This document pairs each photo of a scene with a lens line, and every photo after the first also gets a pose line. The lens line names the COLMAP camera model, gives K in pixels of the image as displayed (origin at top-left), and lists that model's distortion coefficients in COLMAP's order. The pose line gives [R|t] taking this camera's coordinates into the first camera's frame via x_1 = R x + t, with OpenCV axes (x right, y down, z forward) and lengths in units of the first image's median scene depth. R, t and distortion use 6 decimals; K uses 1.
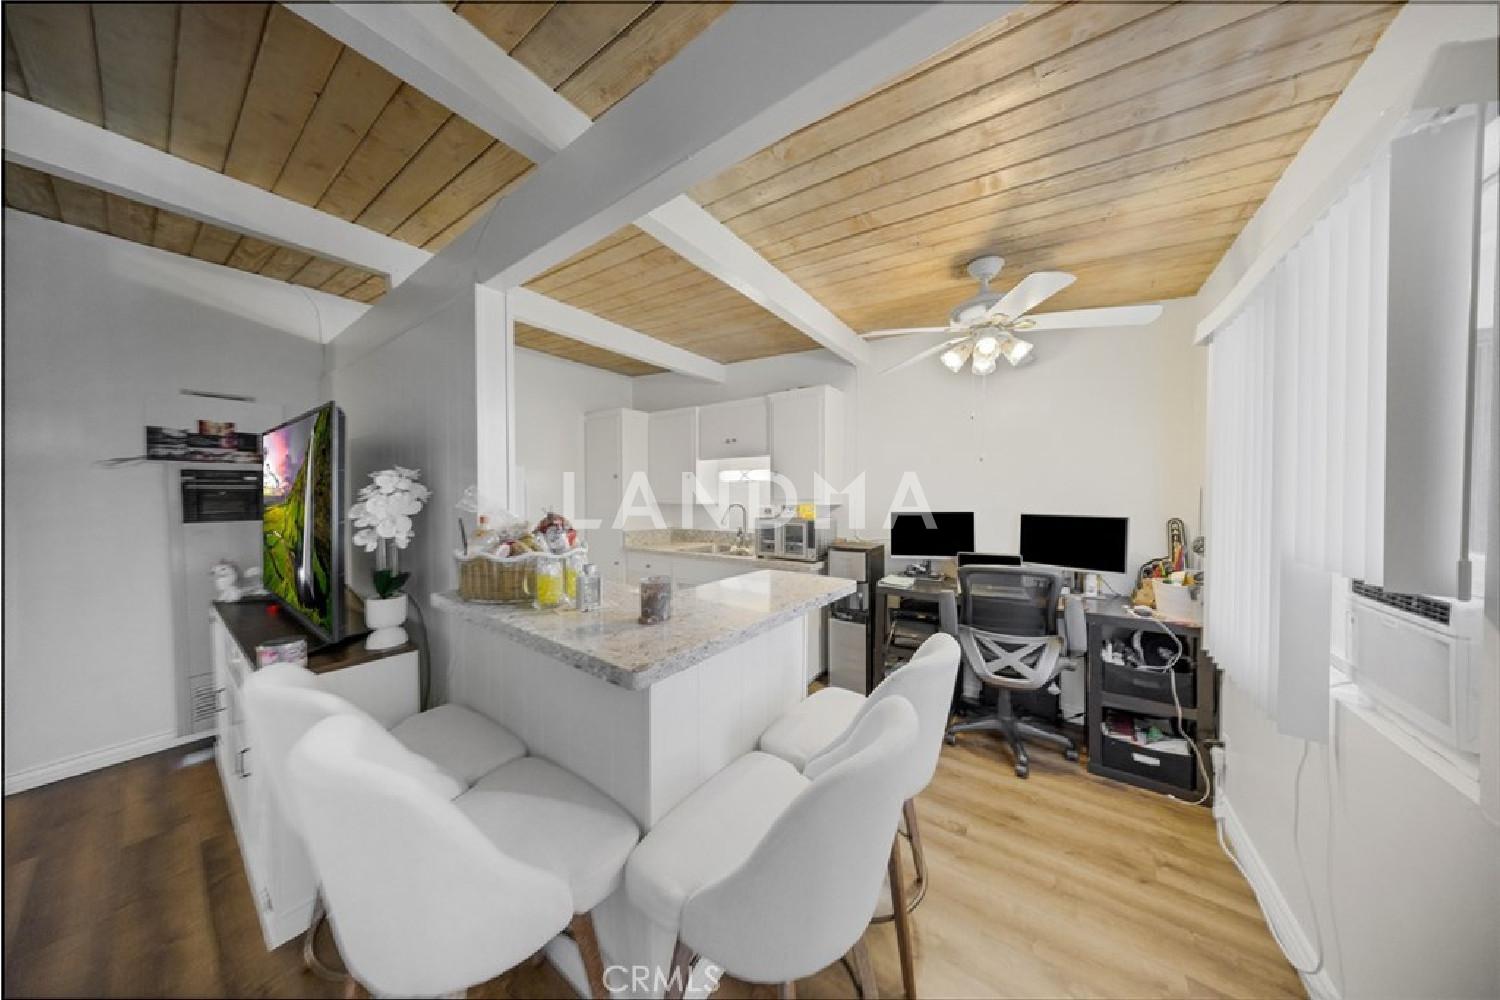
lens RADIAL K [[442.3, 0, 755.6], [0, 442.3, 498.6], [0, 0, 1]] dist [0.000837, -0.002011]
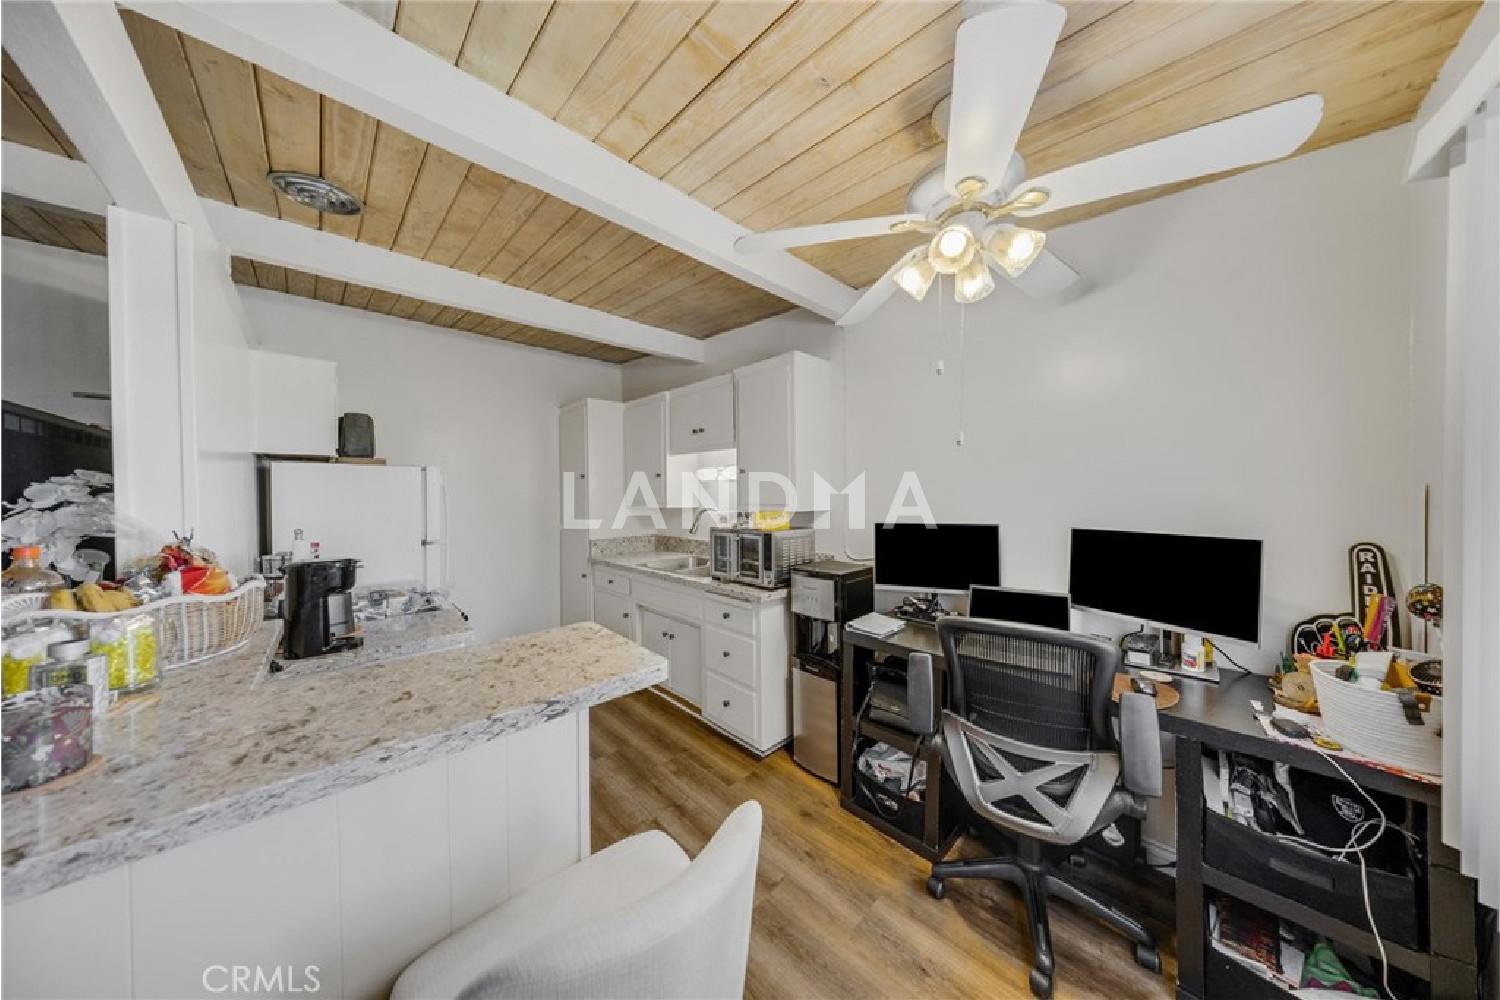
lens RADIAL K [[448.8, 0, 760.5], [0, 448.8, 494.1], [0, 0, 1]] dist [0.000875, 0.000184]
pose [[0.984123, -0.005273, -0.177407, 0.309458], [0.004220, 0.999971, -0.006313, -0.014846], [0.177436, 0.005464, 0.984117, 0.317648]]
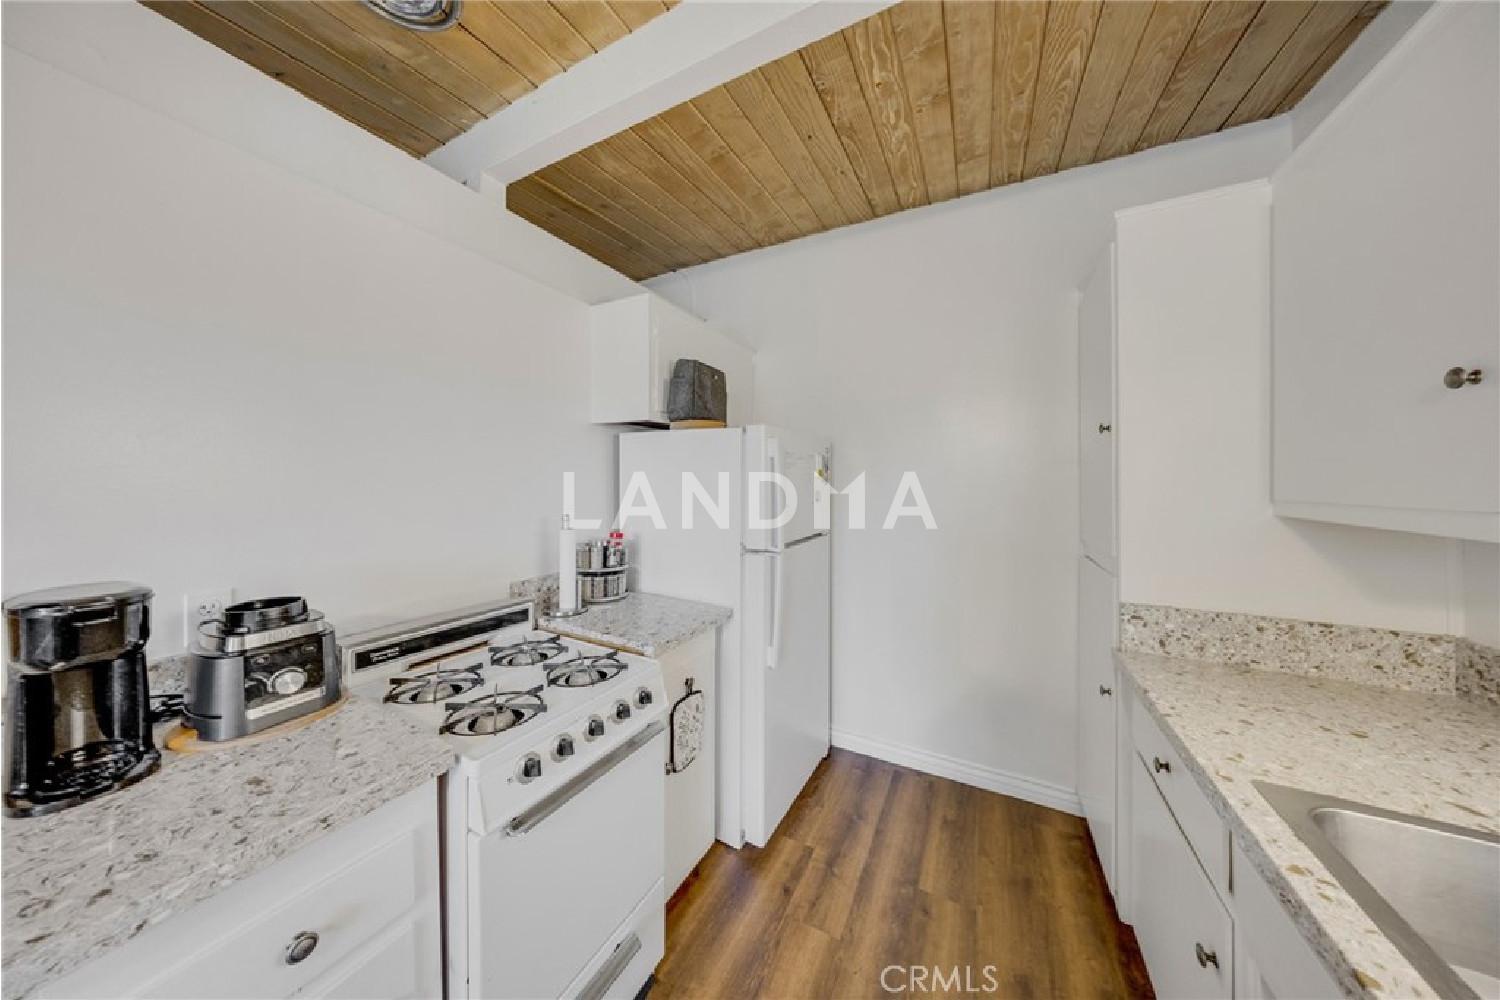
lens RADIAL K [[451.8, 0, 738.9], [0, 451.8, 479.9], [0, 0, 1]] dist [-0.000006, -0.000034]
pose [[0.117300, -0.005782, -0.993080, -0.018260], [-0.017853, 0.999809, -0.007930, -0.007873], [0.992936, 0.018660, 0.117174, 1.143855]]
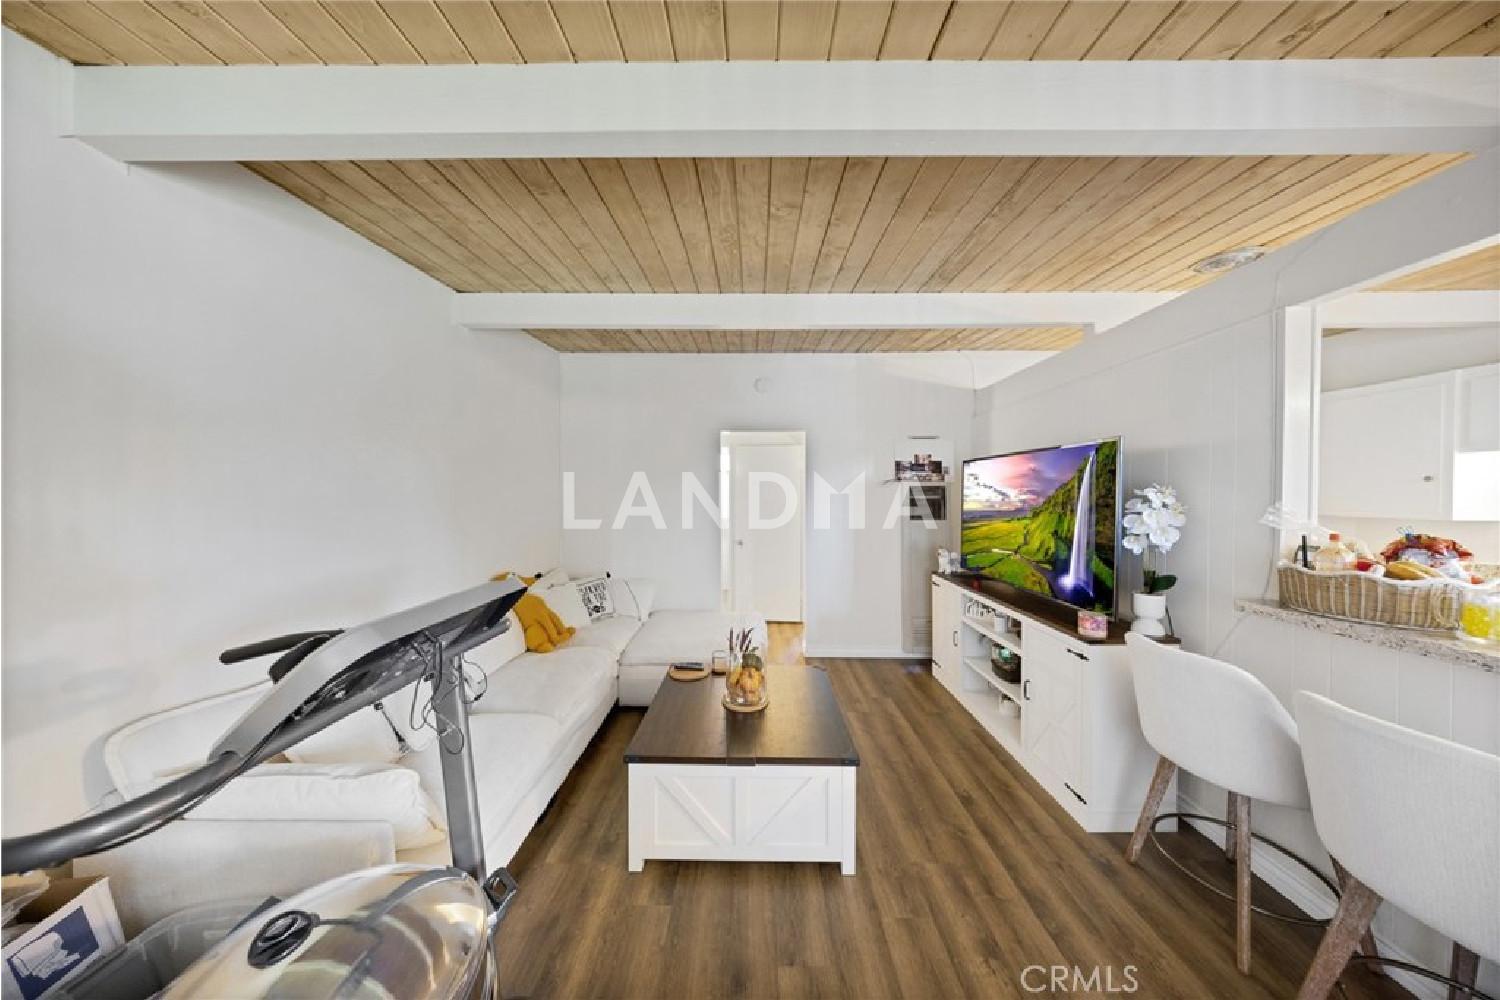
lens RADIAL K [[444.7, 0, 743.8], [0, 444.7, 504.9], [0, 0, 1]] dist [0.002075, 0.000045]
pose [[0.562691, 0.018751, -0.826455, -0.306971], [-0.012191, 0.999822, 0.014384, -0.014835], [0.826577, 0.001982, 0.562820, -0.405111]]
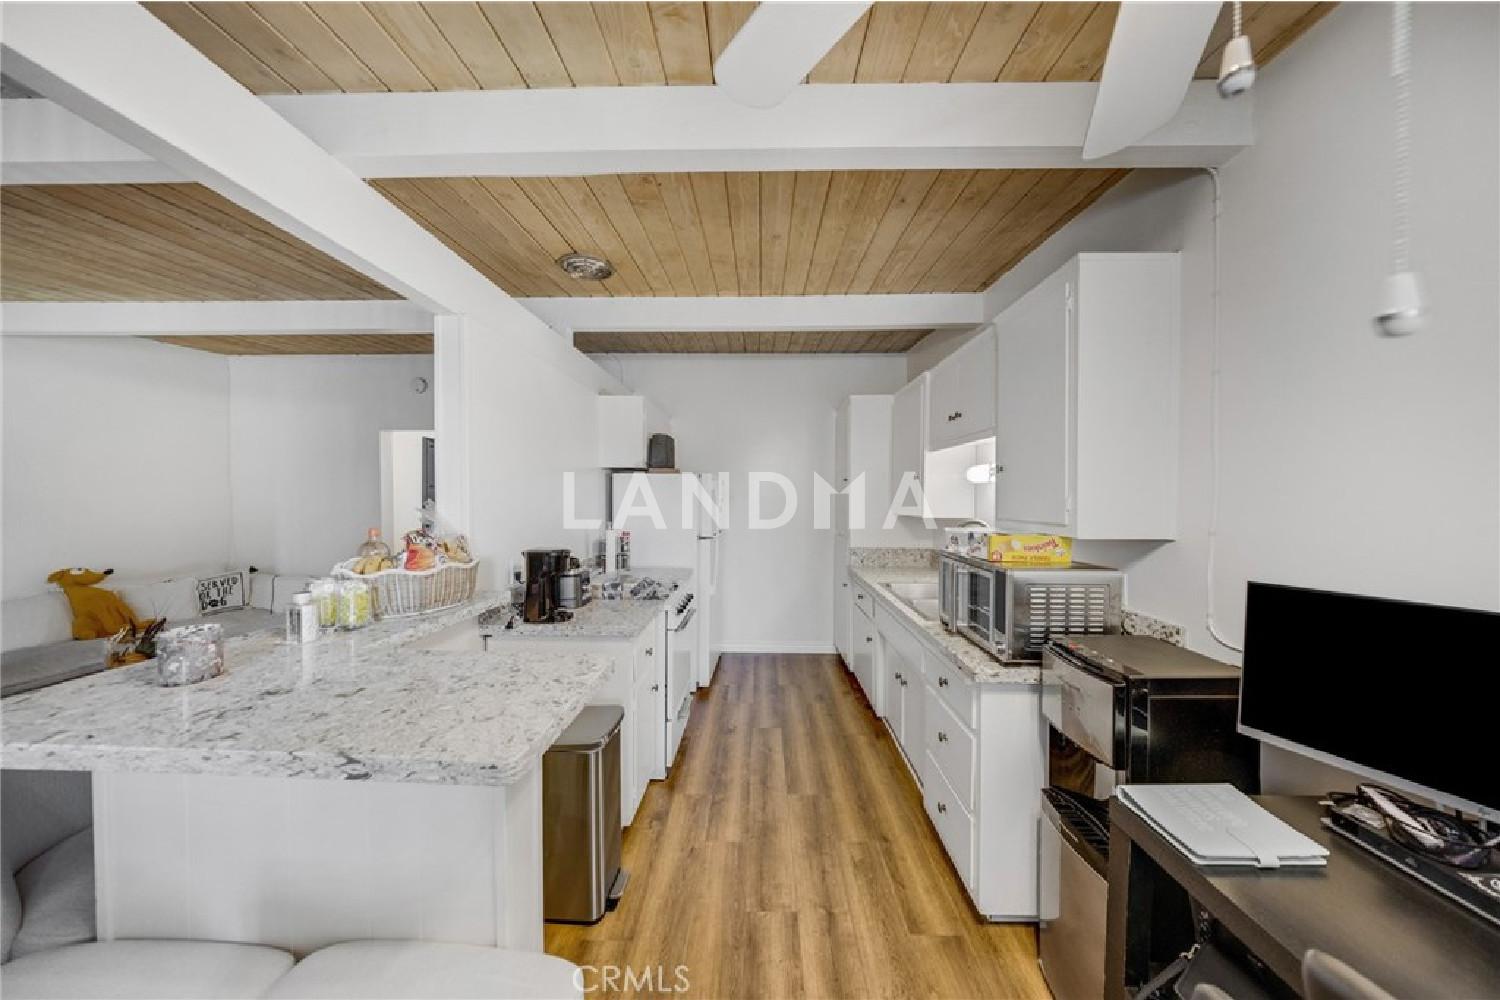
lens RADIAL K [[442.5, 0, 750.0], [0, 442.5, 500.0], [0, 0, 1]] dist [-0.000840, -0.000170]
pose [[0.549079, 0.011361, -0.835693, 0.454363], [-0.011530, 0.999915, 0.006017, -0.027148], [0.835691, 0.006332, 0.549163, 0.665670]]
